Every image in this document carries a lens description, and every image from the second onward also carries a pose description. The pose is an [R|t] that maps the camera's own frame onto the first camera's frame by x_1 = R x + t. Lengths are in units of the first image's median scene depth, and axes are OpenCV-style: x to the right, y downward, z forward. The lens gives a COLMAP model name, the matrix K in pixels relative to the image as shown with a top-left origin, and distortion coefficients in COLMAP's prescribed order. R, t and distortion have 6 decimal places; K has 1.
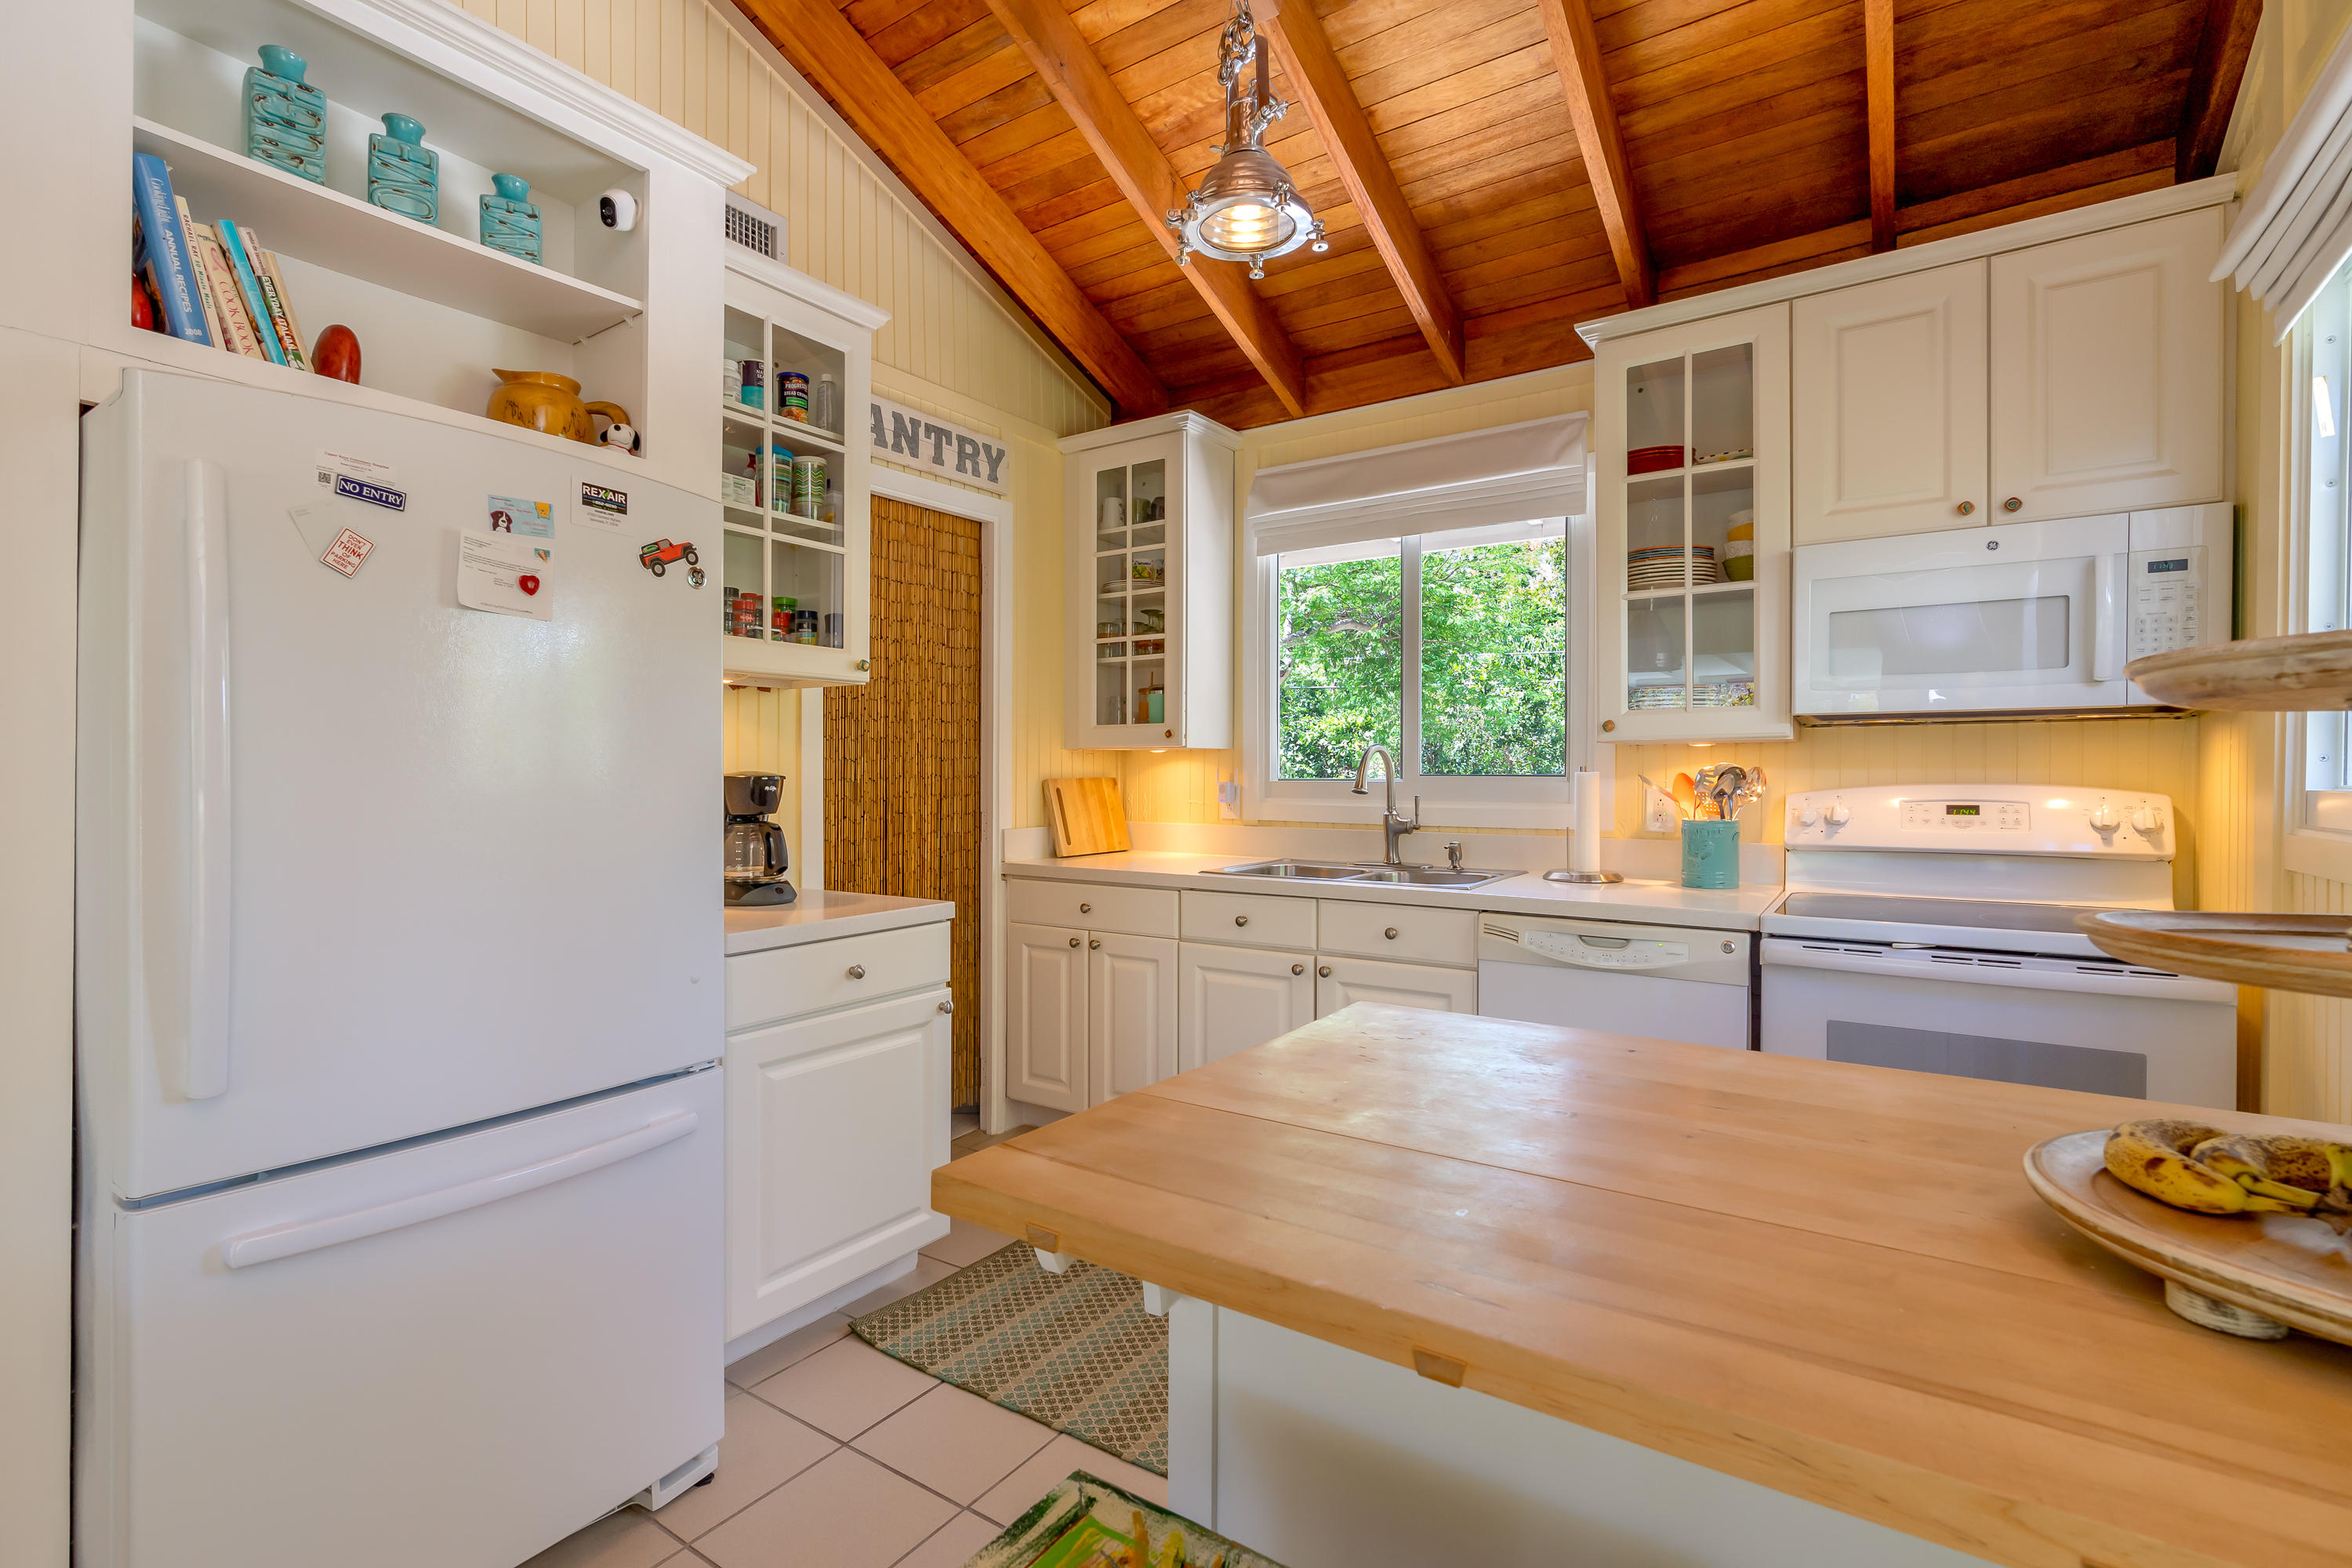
lens RADIAL K [[1065.2, 0, 1175.4], [0, 1065.2, 779.6], [0, 0, 1]] dist [-0.000800, 0.000145]
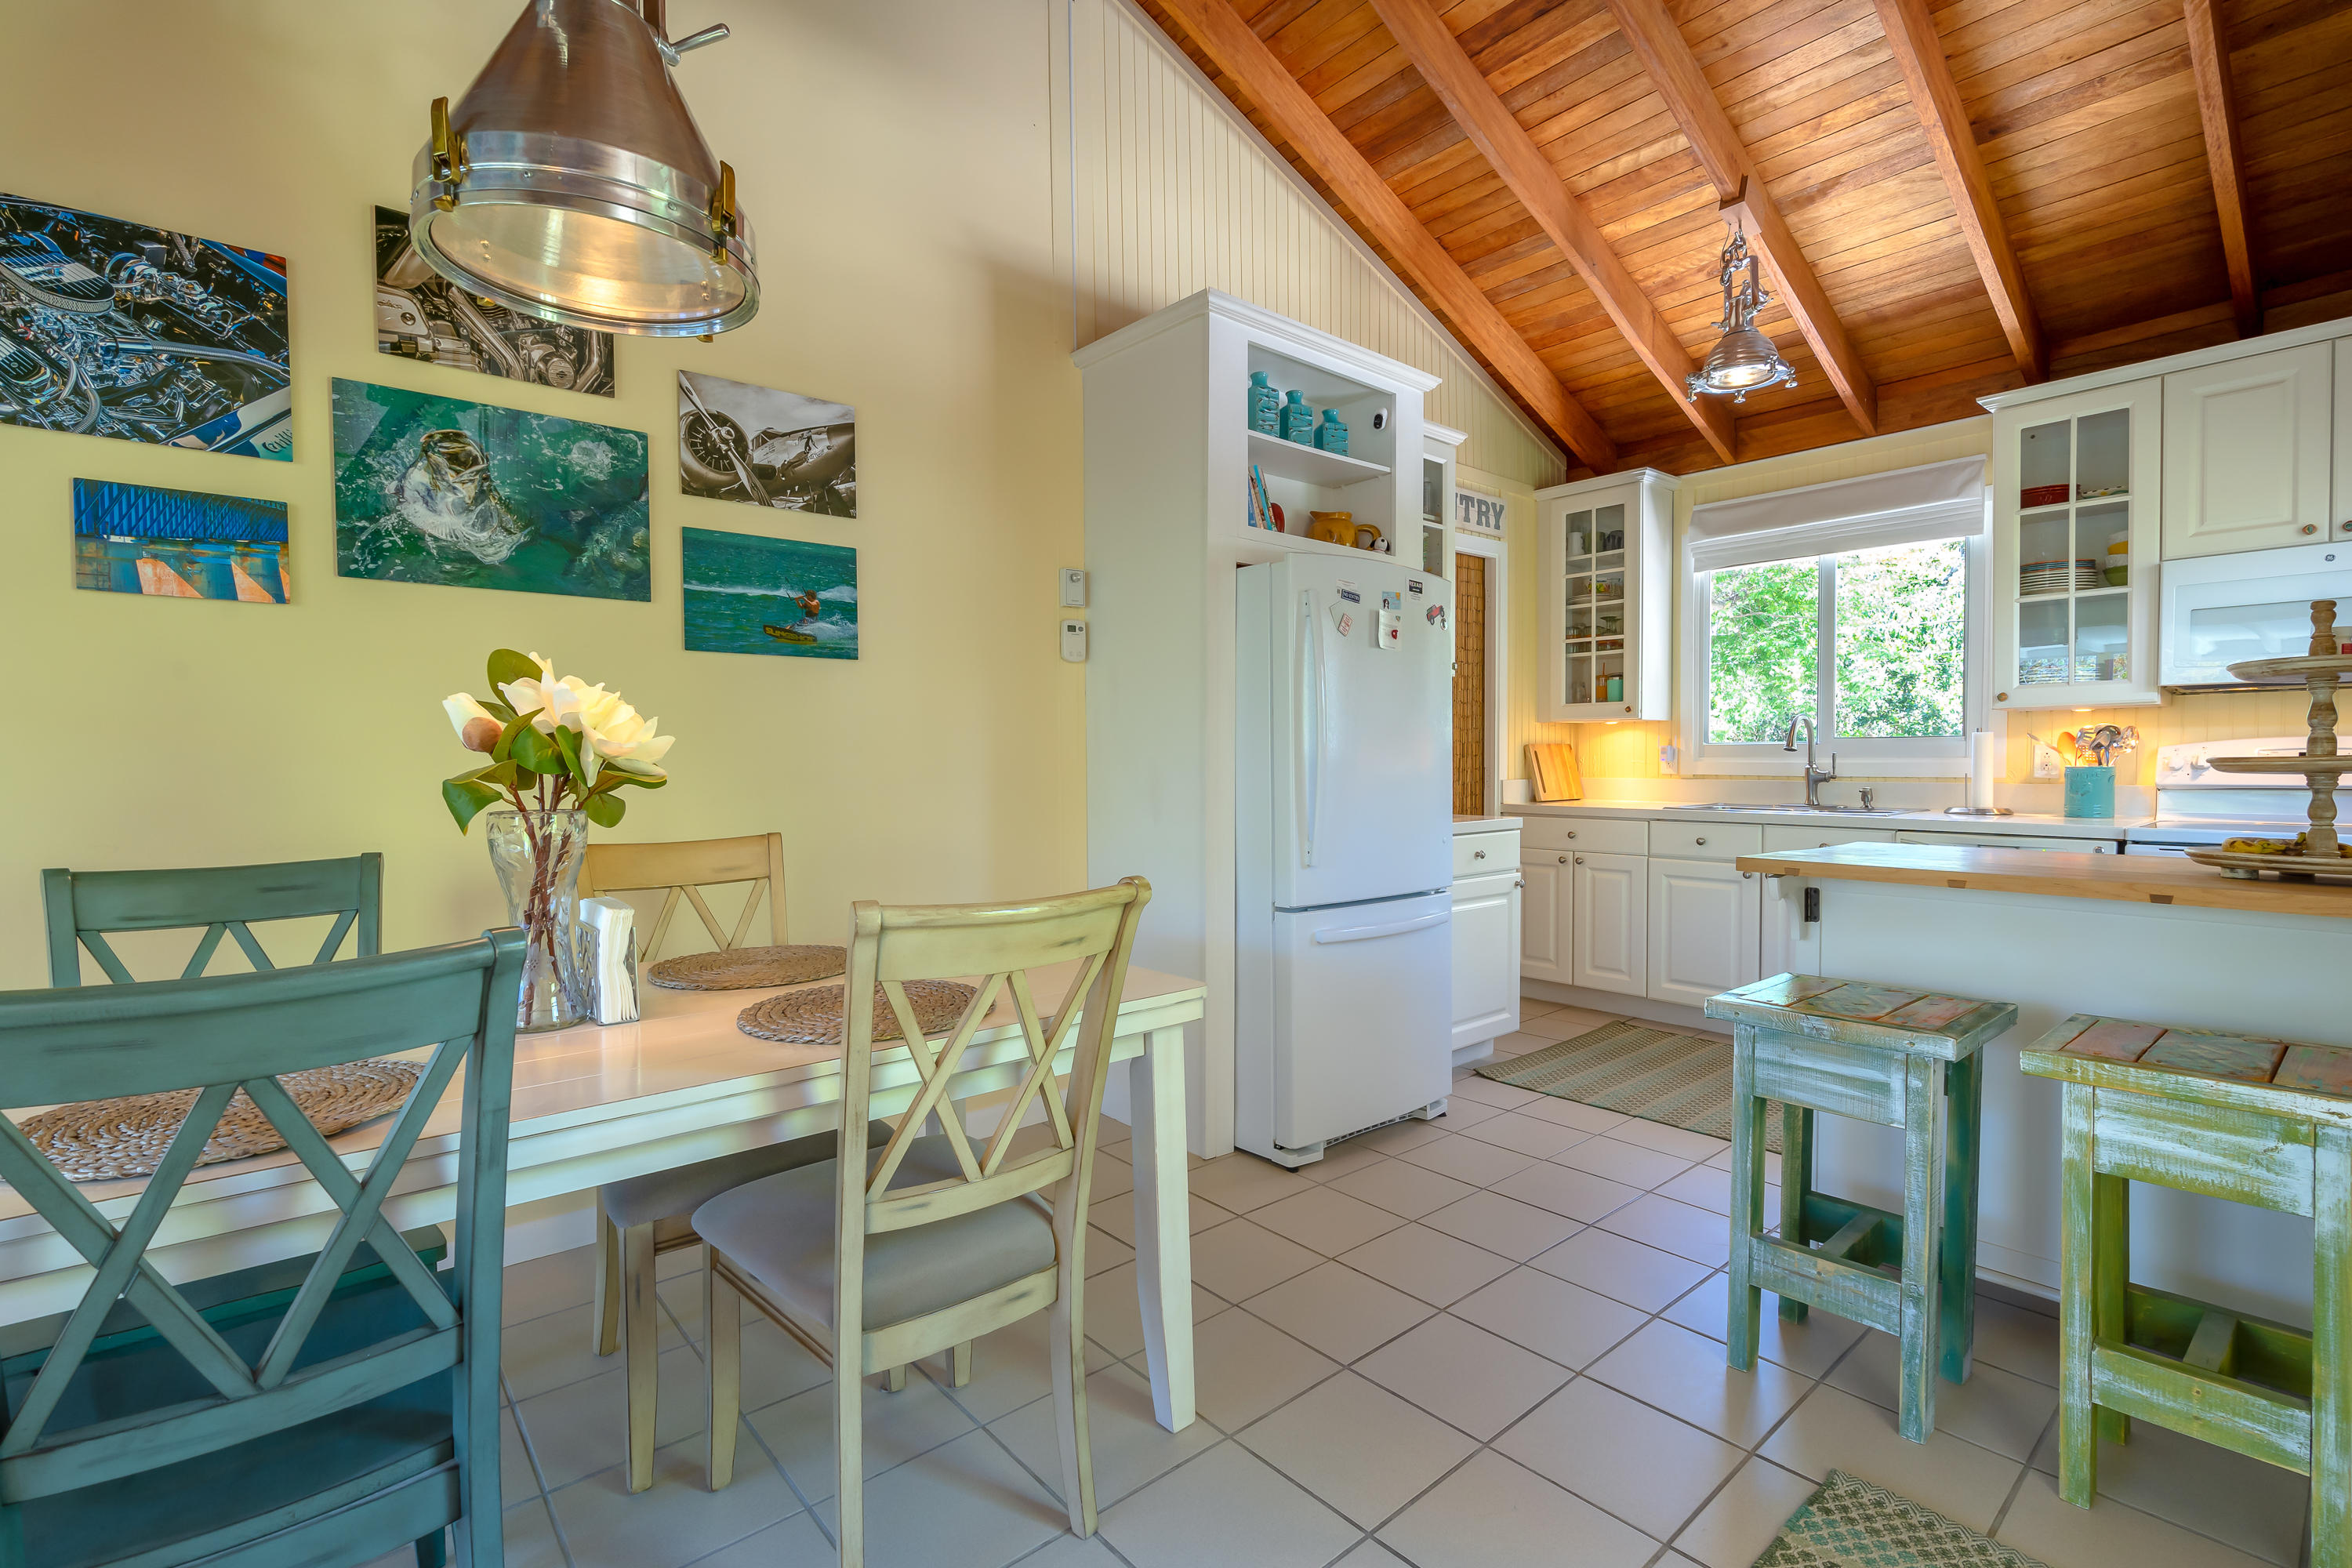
lens RADIAL K [[1058.7, 0, 1233.5], [0, 1058.7, 782.2], [0, 0, 1]] dist [0.000629, 0.000455]
pose [[0.972825, 0.000903, -0.231542, -0.217247], [0.003097, 0.999852, 0.016911, 0.030217], [0.231523, -0.017168, 0.972678, -0.502252]]
